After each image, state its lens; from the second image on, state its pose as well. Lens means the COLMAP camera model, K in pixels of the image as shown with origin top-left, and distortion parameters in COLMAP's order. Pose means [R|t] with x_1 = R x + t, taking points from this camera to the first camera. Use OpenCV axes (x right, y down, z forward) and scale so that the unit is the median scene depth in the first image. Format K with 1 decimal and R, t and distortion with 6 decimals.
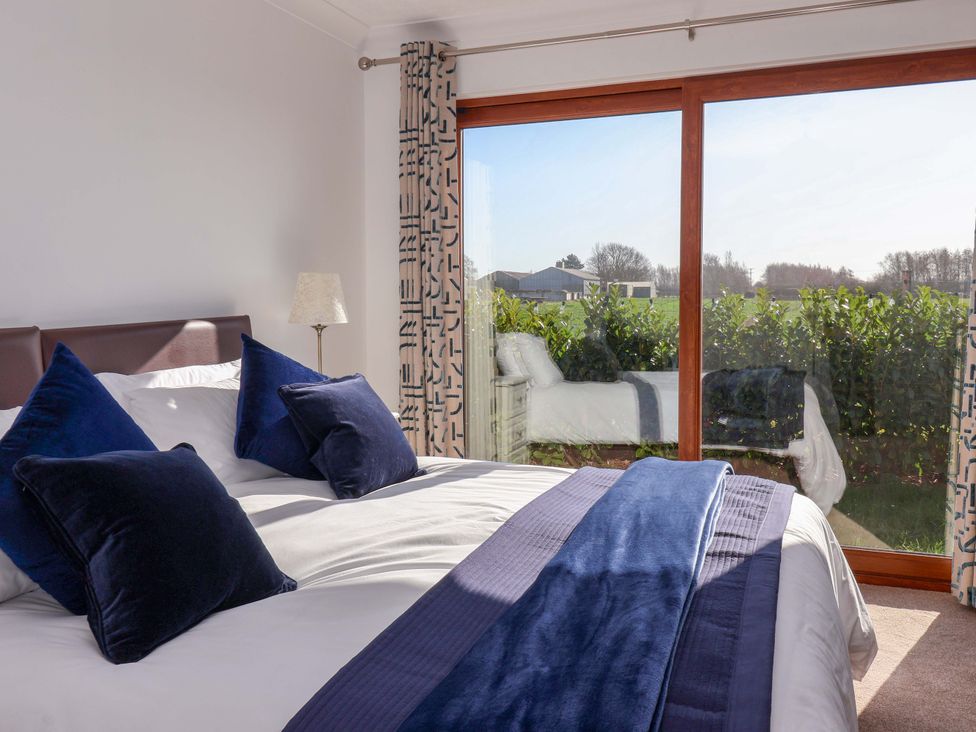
lens RADIAL K [[858.3, 0, 485.0], [0, 858.3, 365.9], [0, 0, 1]] dist [0.020499, -0.008518]
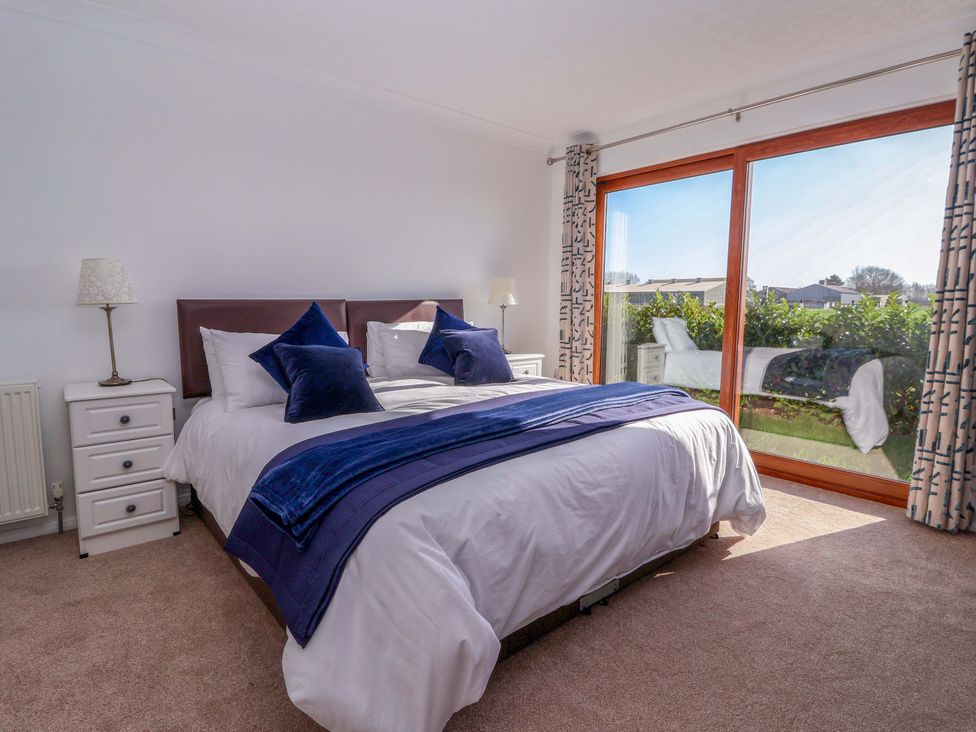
lens RADIAL K [[516.3, 0, 488.3], [0, 516.3, 368.9], [0, 0, 1]] dist [-0.002318, -0.009981]
pose [[0.877529, 0.070671, -0.474288, 0.292274], [-0.049176, 0.997128, 0.057590, 0.024802], [0.476996, -0.027213, 0.878484, -0.018600]]
